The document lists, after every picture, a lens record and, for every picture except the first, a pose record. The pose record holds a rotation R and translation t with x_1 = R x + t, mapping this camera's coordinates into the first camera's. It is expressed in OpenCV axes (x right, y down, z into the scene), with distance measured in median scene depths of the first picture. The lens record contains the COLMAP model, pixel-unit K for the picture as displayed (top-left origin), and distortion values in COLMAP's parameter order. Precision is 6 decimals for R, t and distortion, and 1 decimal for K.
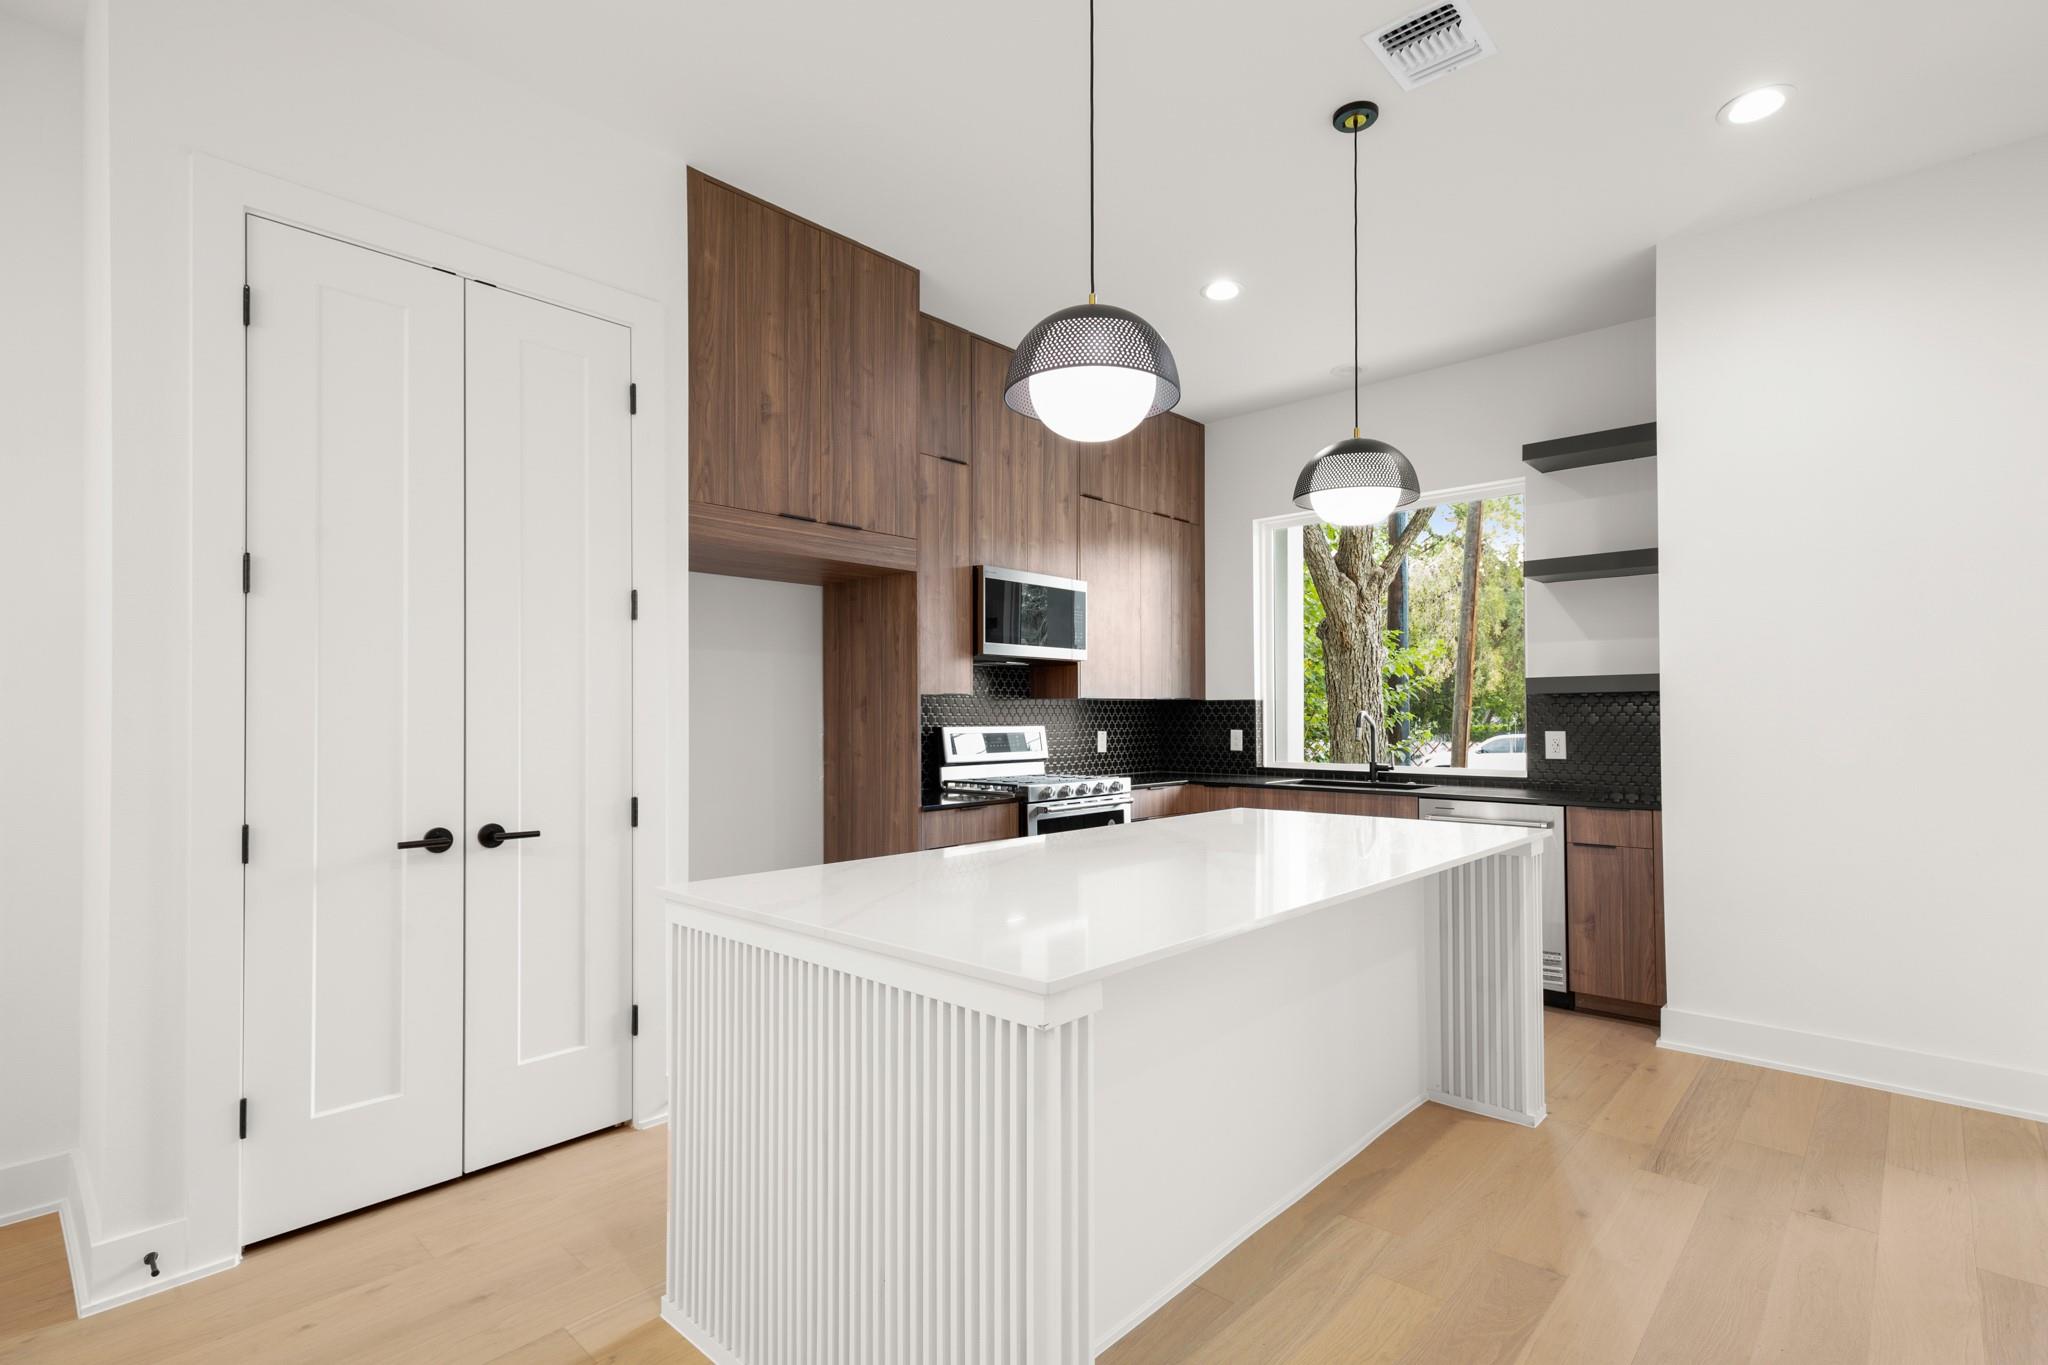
lens RADIAL K [[972.7, 0, 1039.4], [0, 972.7, 693.6], [0, 0, 1]] dist [0.003781, 0.003604]
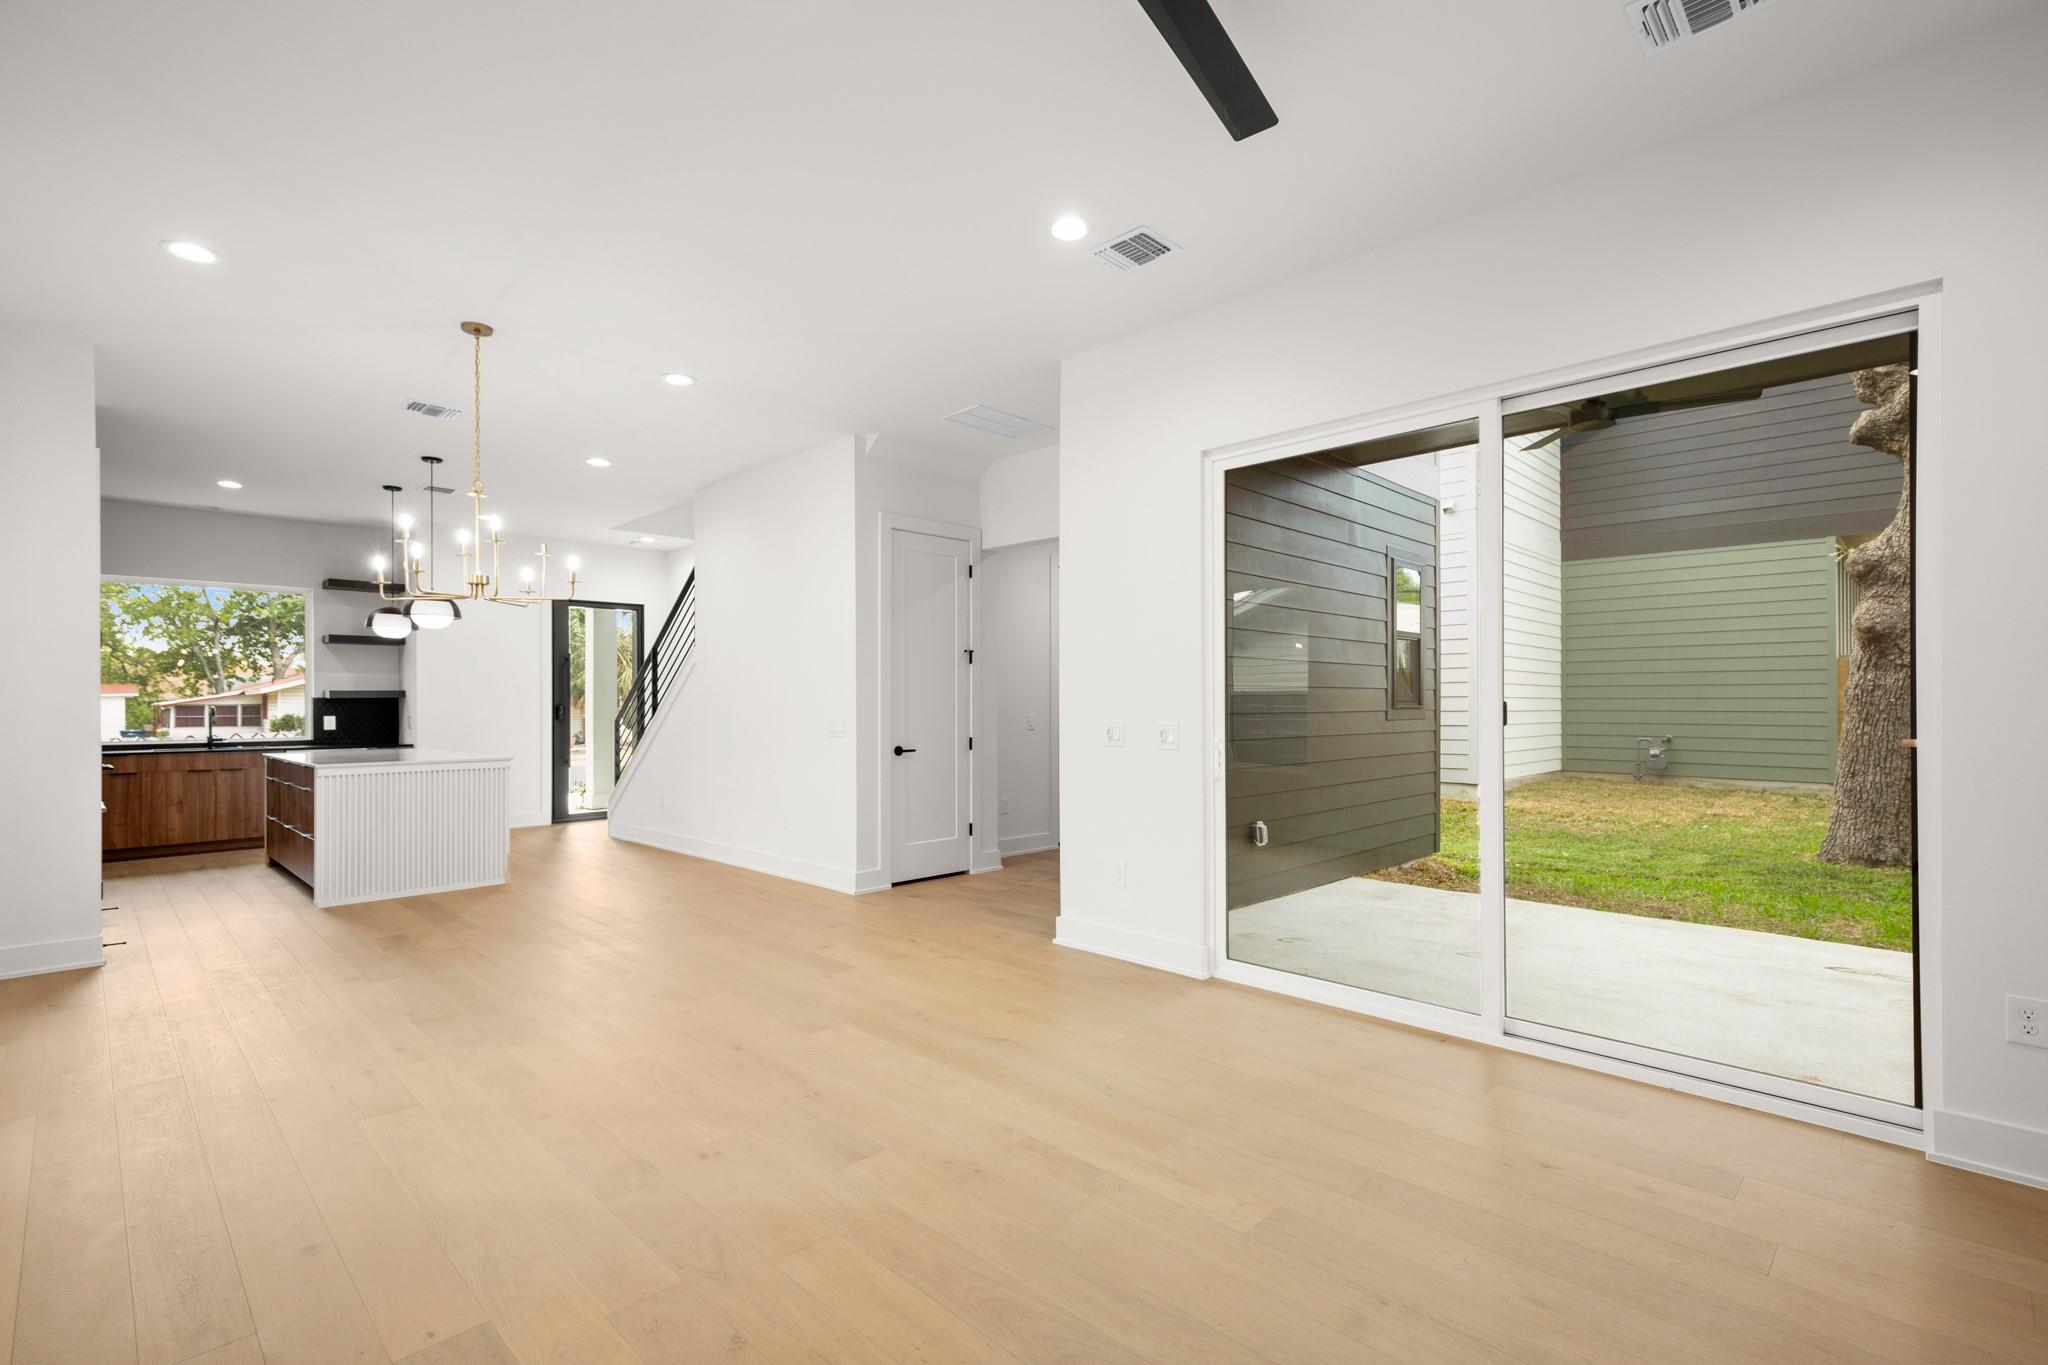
lens RADIAL K [[935.2, 0, 1040.1], [0, 935.2, 701.9], [0, 0, 1]] dist [0.017788, -0.001639]
pose [[0.036039, 0.007998, 0.999318, -1.669158], [-0.016564, 0.999835, -0.007405, -0.002793], [-0.999213, -0.016286, 0.036165, -0.680304]]
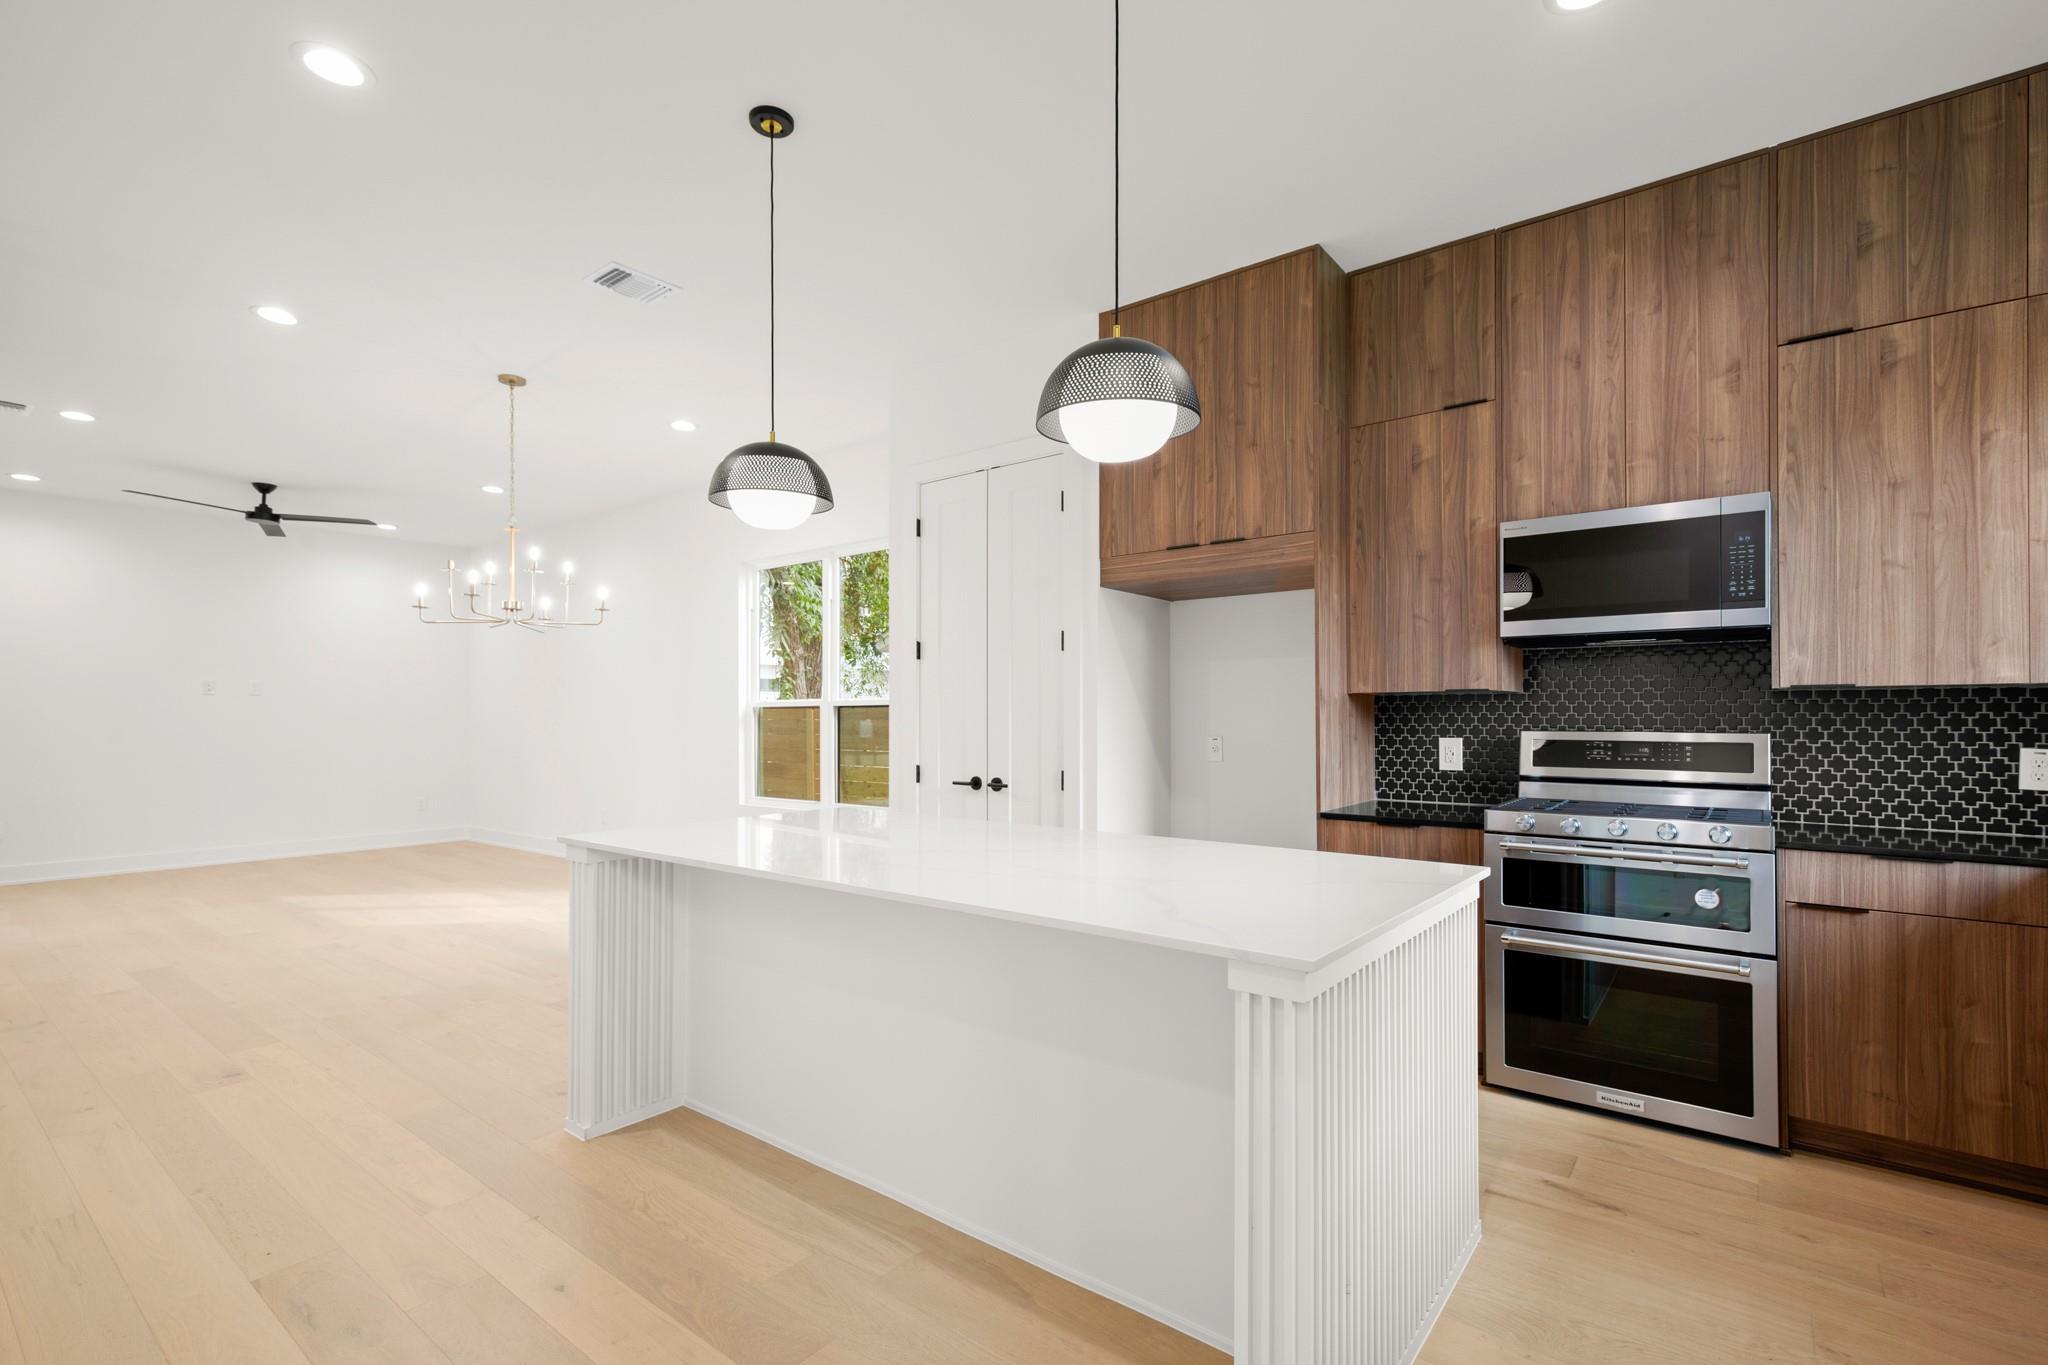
lens RADIAL K [[935.2, 0, 1039.7], [0, 935.2, 702.8], [0, 0, 1]] dist [0.017788, -0.001639]
pose [[0.071191, -0.012872, -0.997380, 0.759585], [0.021779, 0.999698, -0.011347, 0.014042], [0.997225, -0.020914, 0.071449, 0.656762]]
